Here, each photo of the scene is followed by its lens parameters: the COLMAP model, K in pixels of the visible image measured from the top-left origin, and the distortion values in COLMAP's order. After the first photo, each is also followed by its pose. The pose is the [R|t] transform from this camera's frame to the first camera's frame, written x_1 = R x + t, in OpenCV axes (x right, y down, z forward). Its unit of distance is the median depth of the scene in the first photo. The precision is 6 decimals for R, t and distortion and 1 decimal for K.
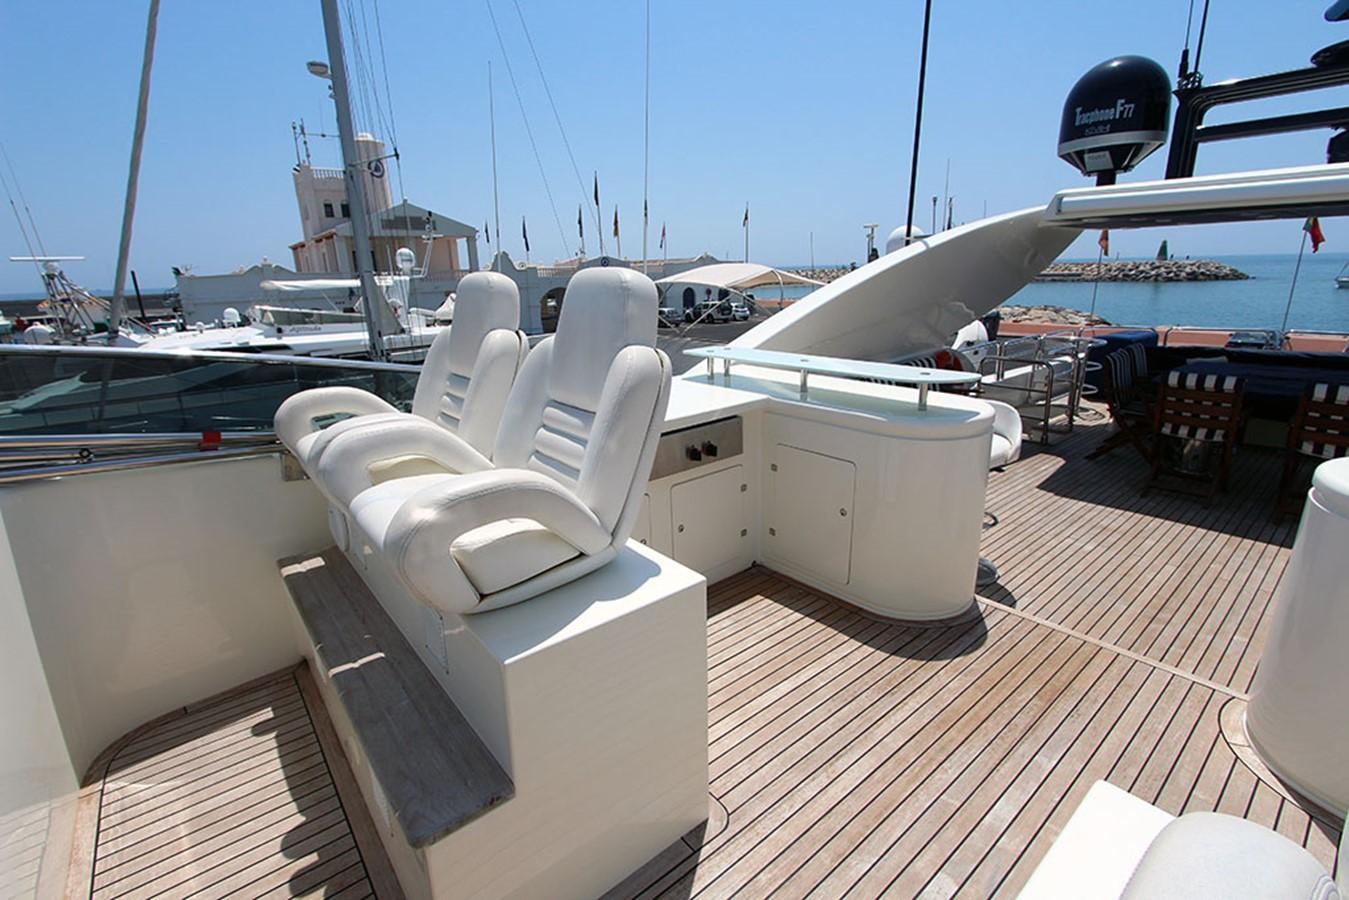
lens RADIAL K [[626.2, 0, 668.8], [0, 626.2, 450.5], [0, 0, 1]] dist [-0.016703, 0.004532]
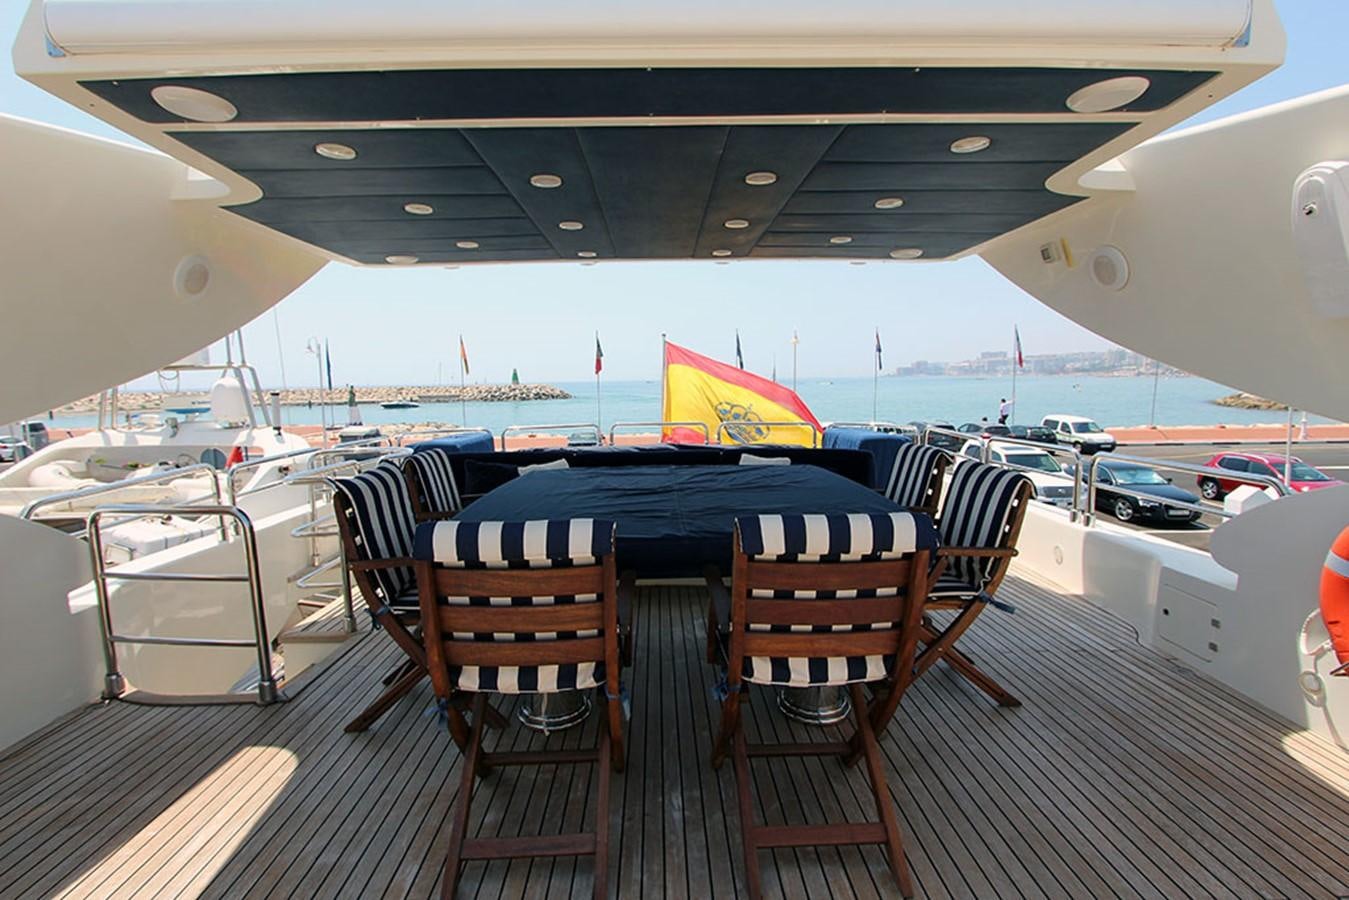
lens RADIAL K [[622.9, 0, 668.1], [0, 622.9, 448.4], [0, 0, 1]] dist [-0.015141, 0.001561]
pose [[0.631432, -0.066703, 0.772557, 0.463350], [0.214370, 0.972481, -0.091246, -0.081459], [-0.745211, 0.223228, 0.628354, 0.515684]]
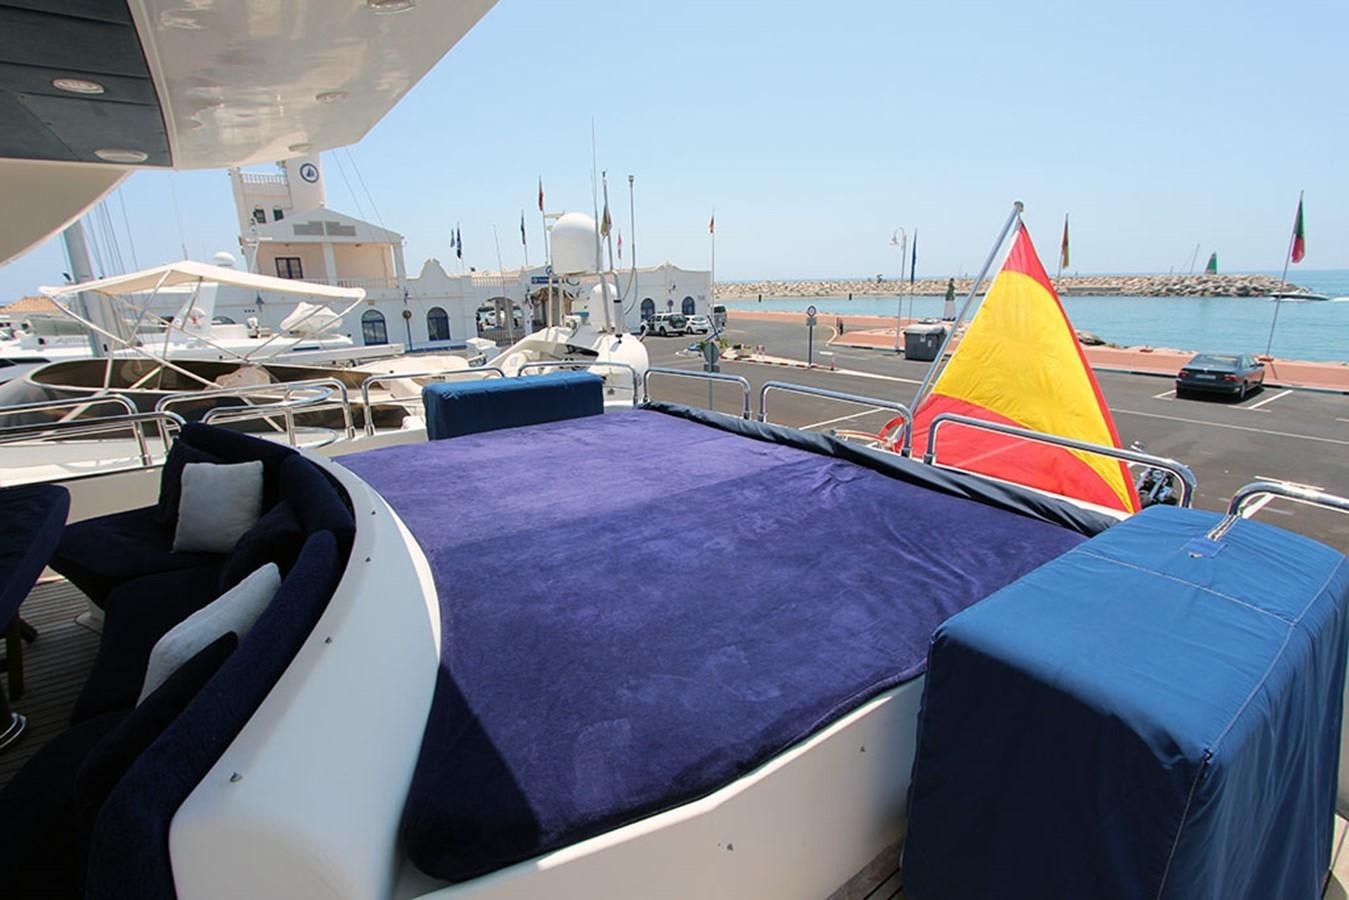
lens RADIAL K [[622.9, 0, 668.1], [0, 622.9, 448.4], [0, 0, 1]] dist [-0.015141, 0.001561]
pose [[0.997403, 0.025105, -0.067509, 1.239038], [-0.026354, 0.999497, -0.017669, -0.169150], [0.067031, 0.019402, 0.997562, 0.648354]]
